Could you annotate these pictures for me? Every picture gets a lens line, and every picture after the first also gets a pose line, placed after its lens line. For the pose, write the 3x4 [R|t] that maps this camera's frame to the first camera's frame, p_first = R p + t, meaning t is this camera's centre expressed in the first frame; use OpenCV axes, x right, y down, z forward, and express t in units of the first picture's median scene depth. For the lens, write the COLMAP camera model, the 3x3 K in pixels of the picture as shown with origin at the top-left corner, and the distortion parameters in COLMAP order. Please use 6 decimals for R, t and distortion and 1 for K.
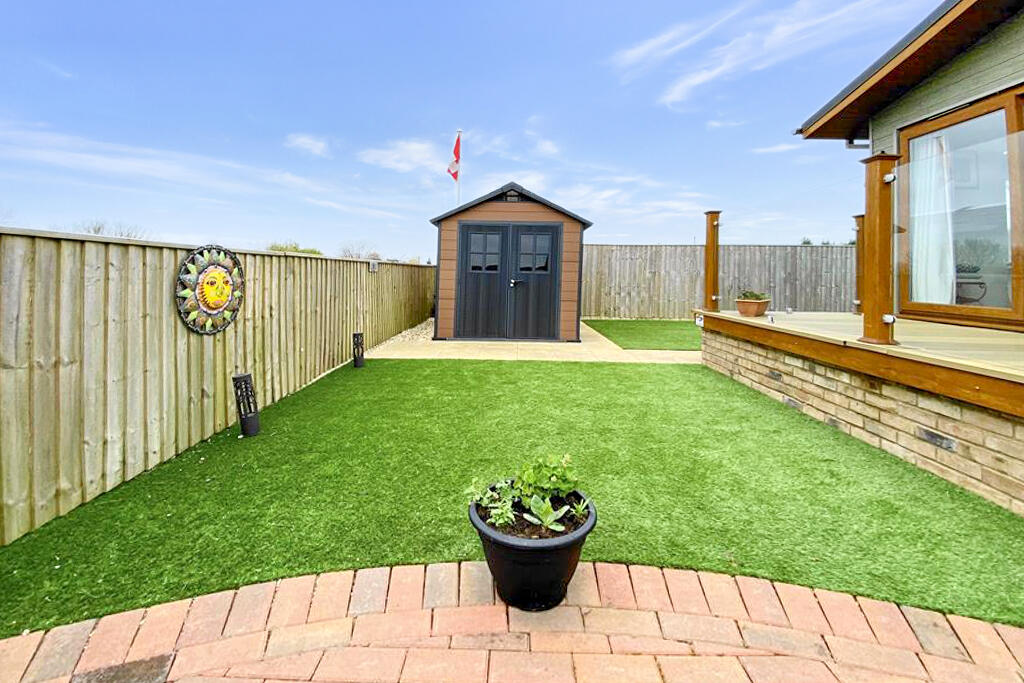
lens RADIAL K [[445.6, 0, 508.9], [0, 445.6, 273.8], [0, 0, 1]] dist [0.029043, -0.030839]
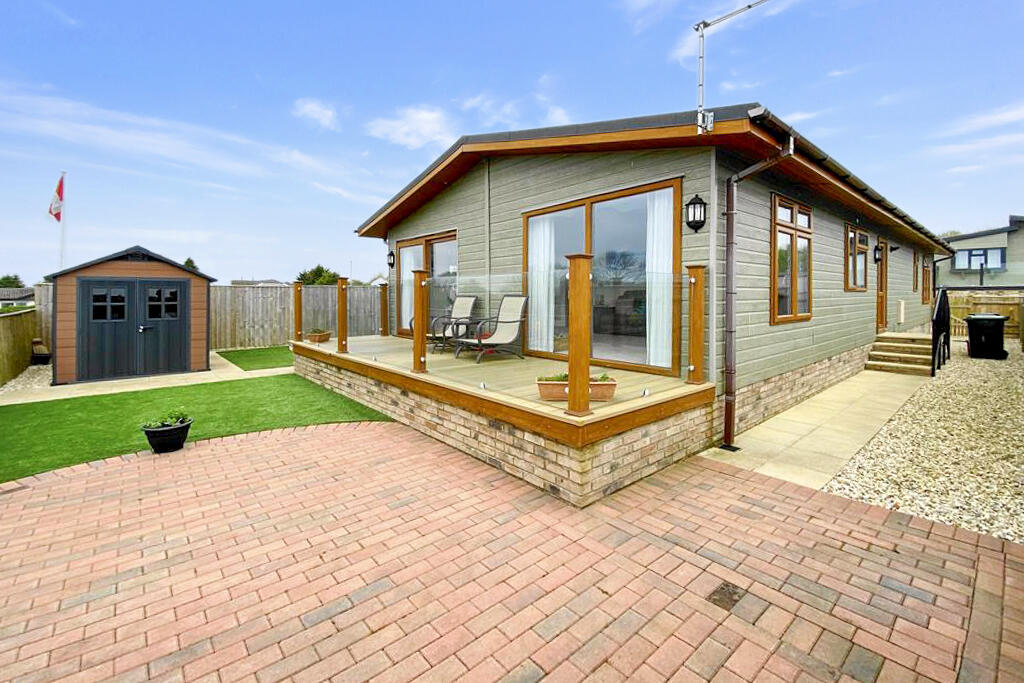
lens RADIAL K [[439.5, 0, 513.4], [0, 439.5, 299.1], [0, 0, 1]] dist [0.031444, -0.029465]
pose [[0.747249, -0.026871, 0.664001, -0.043373], [0.017470, 0.999631, 0.020793, -0.093379], [-0.664315, -0.003937, 0.747442, -0.778948]]
